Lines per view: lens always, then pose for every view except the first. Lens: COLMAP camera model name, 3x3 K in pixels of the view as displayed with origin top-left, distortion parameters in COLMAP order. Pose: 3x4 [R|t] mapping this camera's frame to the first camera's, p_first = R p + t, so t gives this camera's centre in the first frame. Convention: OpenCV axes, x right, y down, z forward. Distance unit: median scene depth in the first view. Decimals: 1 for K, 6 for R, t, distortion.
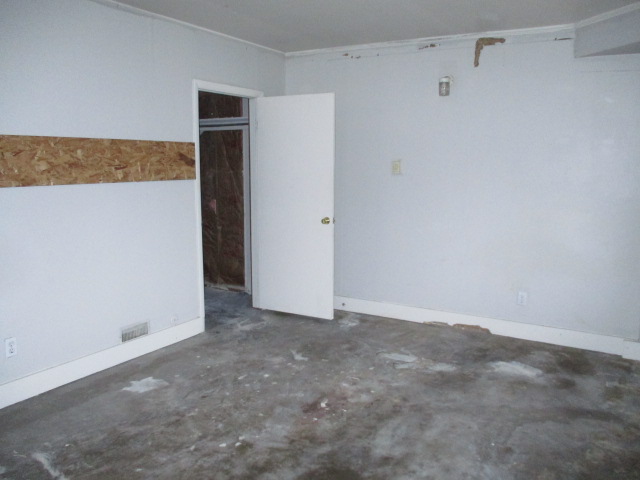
lens RADIAL K [[533.4, 0, 320.0], [0, 533.4, 240.0], [0, 0, 1]] dist [0.001943, 0.005796]
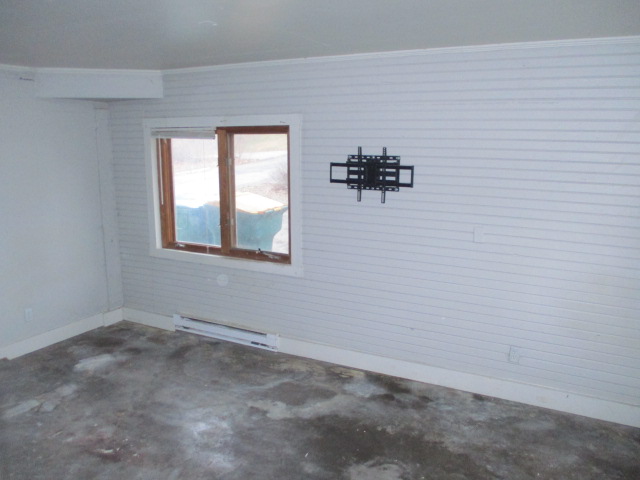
lens RADIAL K [[533.4, 0, 320.0], [0, 533.4, 240.0], [0, 0, 1]] dist [0.001943, 0.005796]
pose [[-0.024139, -0.190736, 0.981345, -0.814710], [0.157558, 0.968637, 0.192141, -0.185609], [-0.987215, 0.159257, 0.006670, 0.473575]]
